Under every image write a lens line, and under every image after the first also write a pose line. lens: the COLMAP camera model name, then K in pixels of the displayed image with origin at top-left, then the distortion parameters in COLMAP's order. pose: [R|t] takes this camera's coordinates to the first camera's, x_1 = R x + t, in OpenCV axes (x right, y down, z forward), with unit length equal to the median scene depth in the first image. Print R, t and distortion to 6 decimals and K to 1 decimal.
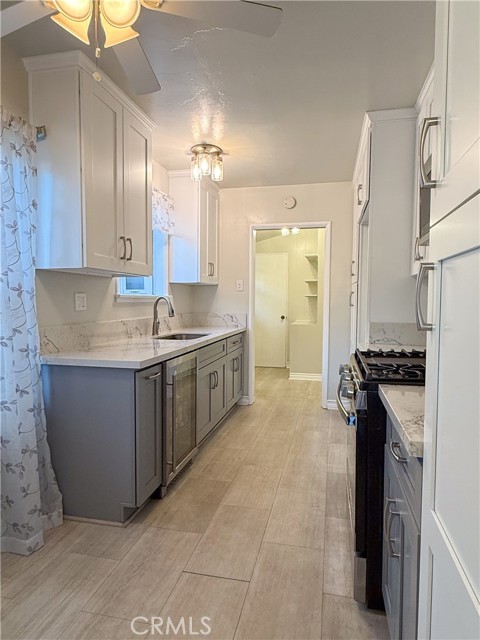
lens RADIAL K [[336.8, 0, 240.0], [0, 336.8, 320.0], [0, 0, 1]] dist [-0.001262, -0.000125]
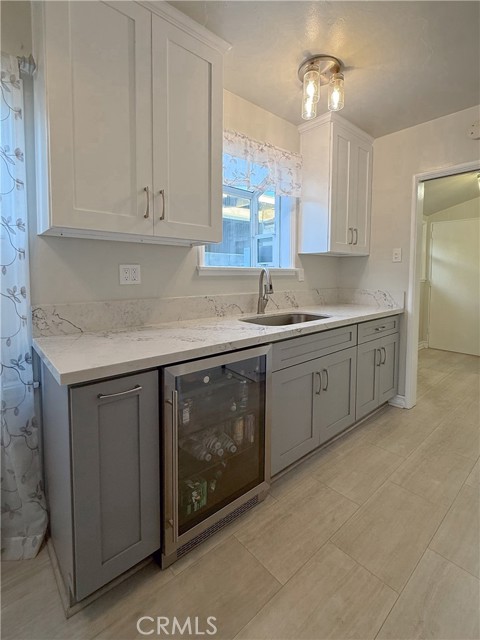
lens RADIAL K [[290.7, 0, 238.9], [0, 290.7, 289.7], [0, 0, 1]] dist [-0.000197, -0.000242]
pose [[0.829211, 0.031651, -0.558039, 0.109519], [-0.034827, 0.999381, 0.004933, -0.017551], [0.557850, 0.015344, 0.829800, 0.333111]]
